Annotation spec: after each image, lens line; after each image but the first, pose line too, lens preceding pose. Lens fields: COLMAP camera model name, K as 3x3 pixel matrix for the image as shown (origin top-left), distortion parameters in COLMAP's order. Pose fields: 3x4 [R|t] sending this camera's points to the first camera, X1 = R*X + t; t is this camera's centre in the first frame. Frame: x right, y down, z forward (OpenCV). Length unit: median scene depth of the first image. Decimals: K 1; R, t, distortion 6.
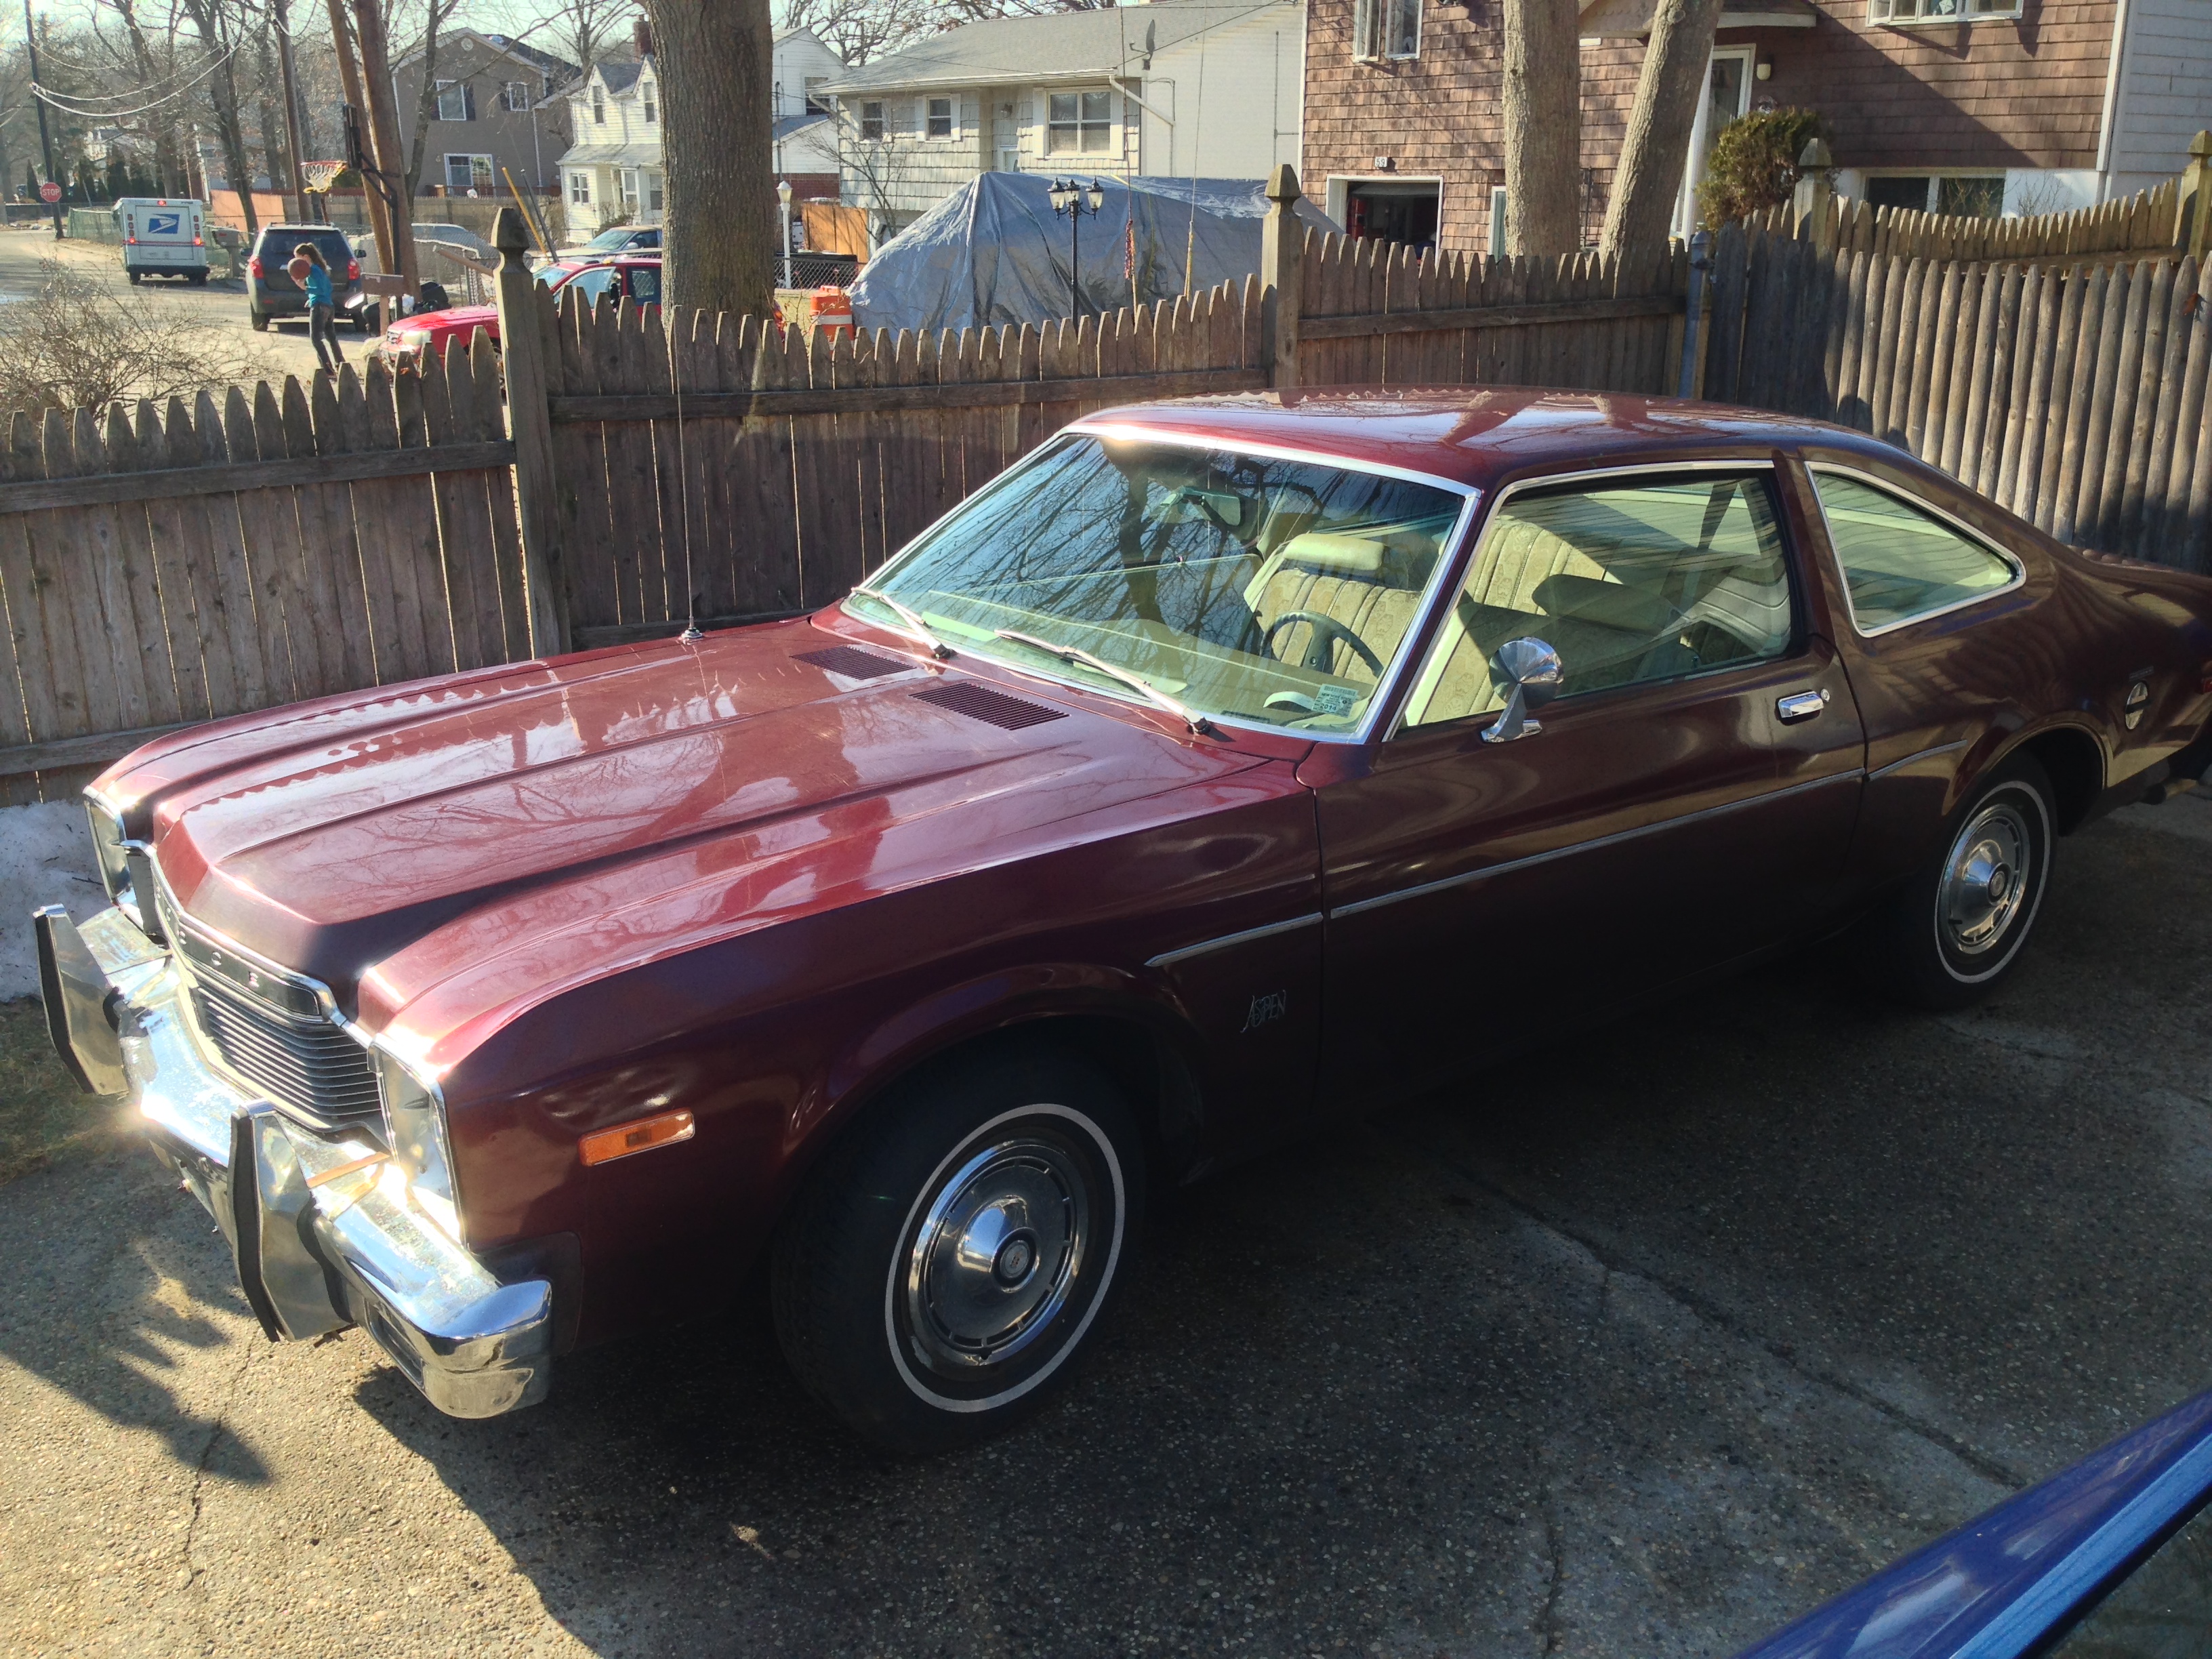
lens RADIAL K [[2019.8, 0, 1106.0], [0, 2019.8, 829.5], [0, 0, 1]] dist [0.120091, -0.191178]
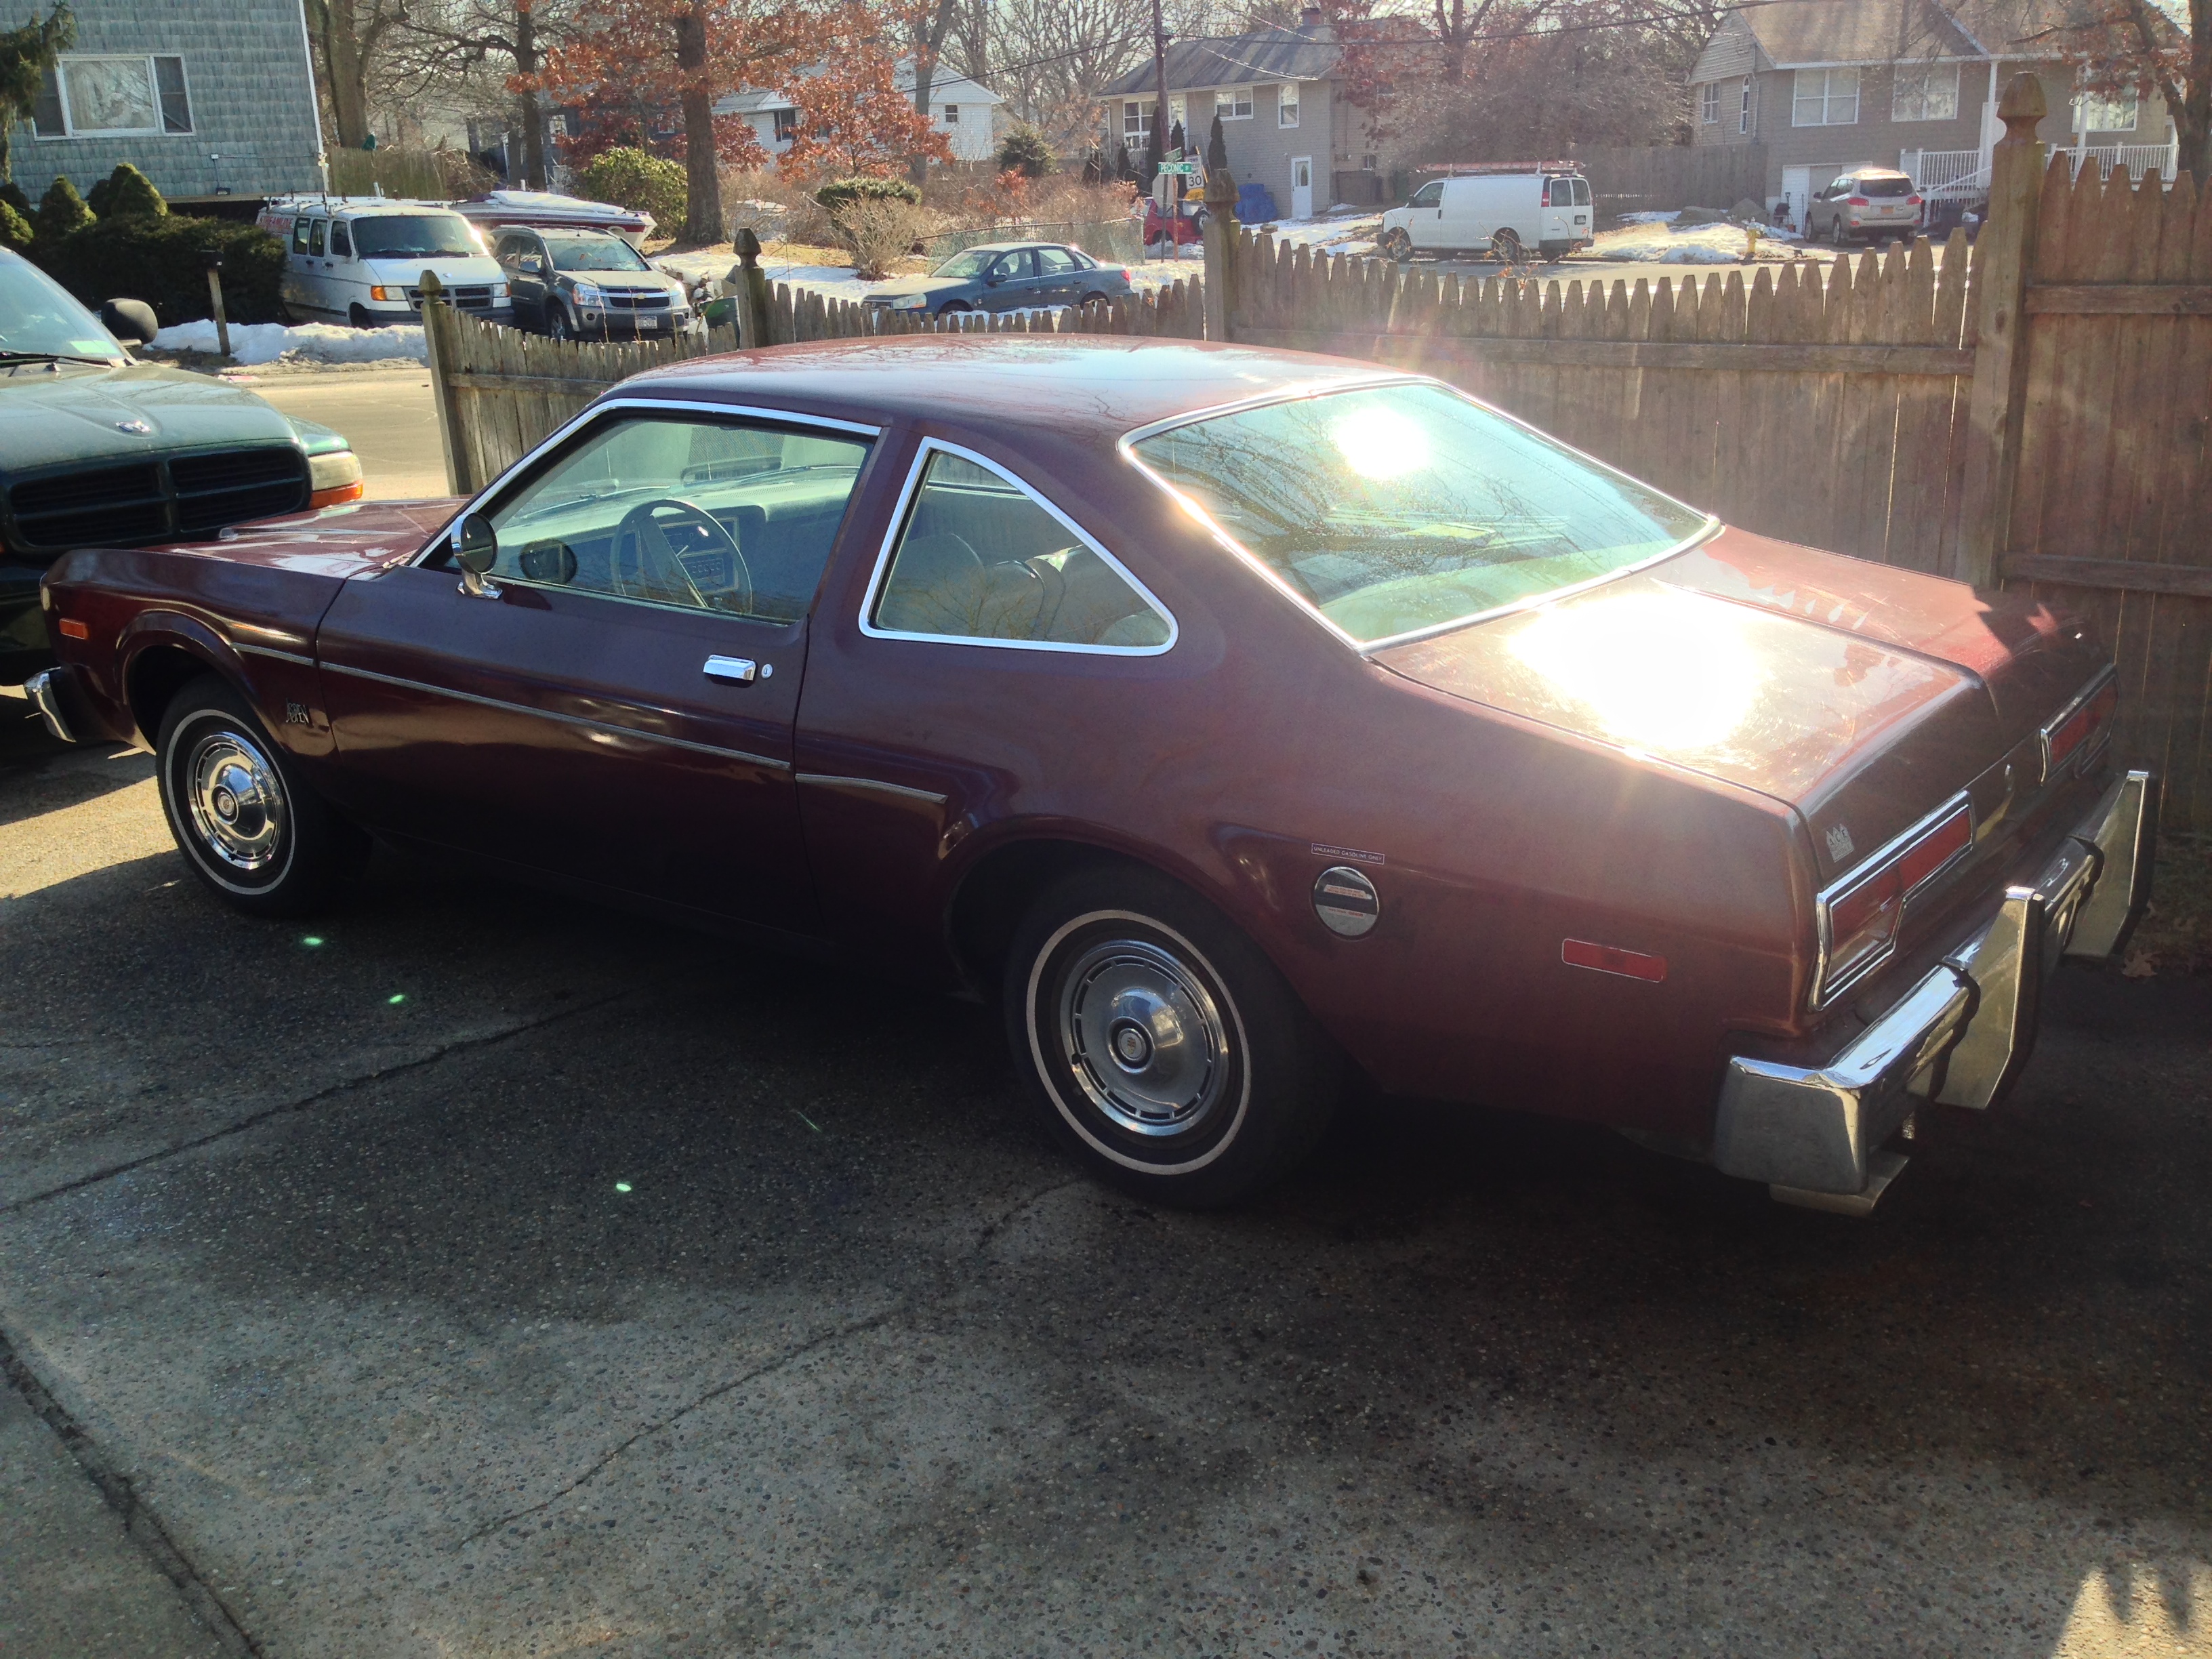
lens RADIAL K [[2010.5, 0, 1090.3], [0, 2010.5, 825.0], [0, 0, 1]] dist [0.163309, -0.289484]
pose [[0.246785, 0.273897, -0.929558, 0.843061], [-0.268407, 0.941018, 0.206015, -0.150024], [0.931158, 0.198658, 0.305745, 0.578195]]
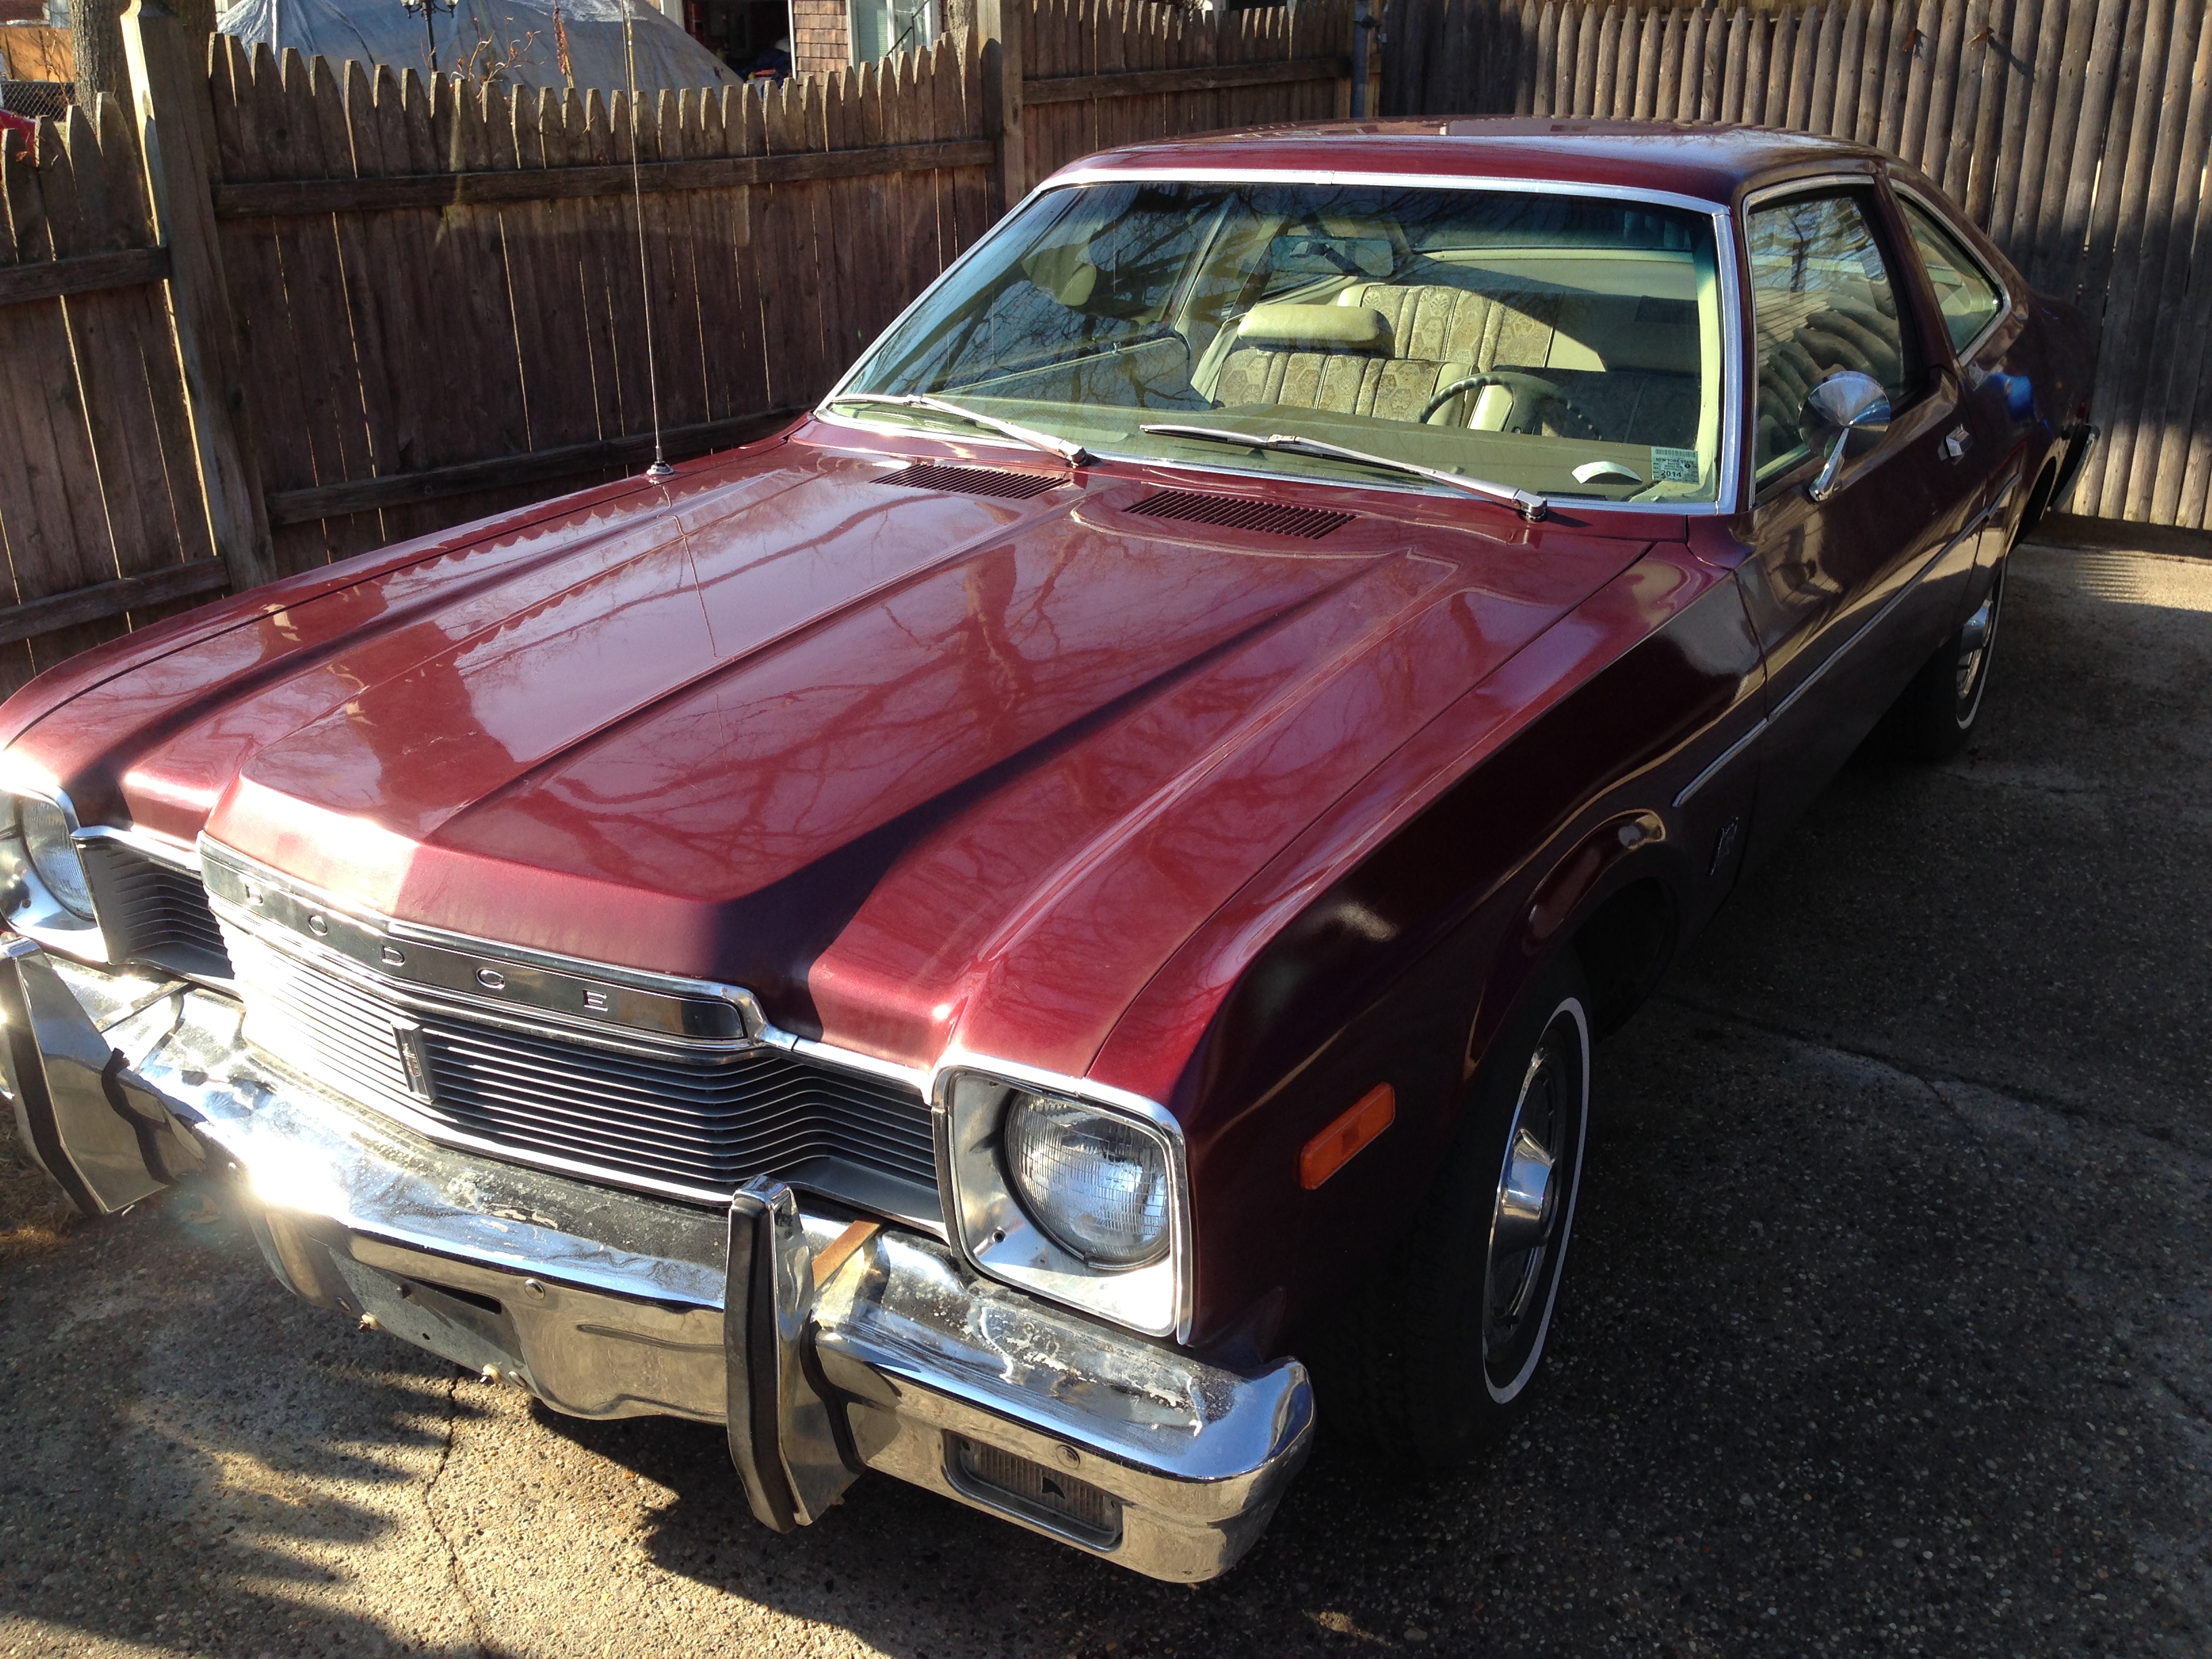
lens RADIAL K [[2012.3, 0, 1095.1], [0, 2012.3, 829.7], [0, 0, 1]] dist [0.162789, -0.284376]
pose [[0.940908, -0.134315, 0.310889, -0.219494], [0.110537, 0.989515, 0.092963, -0.011358], [-0.320116, -0.053105, 0.945889, 0.159520]]
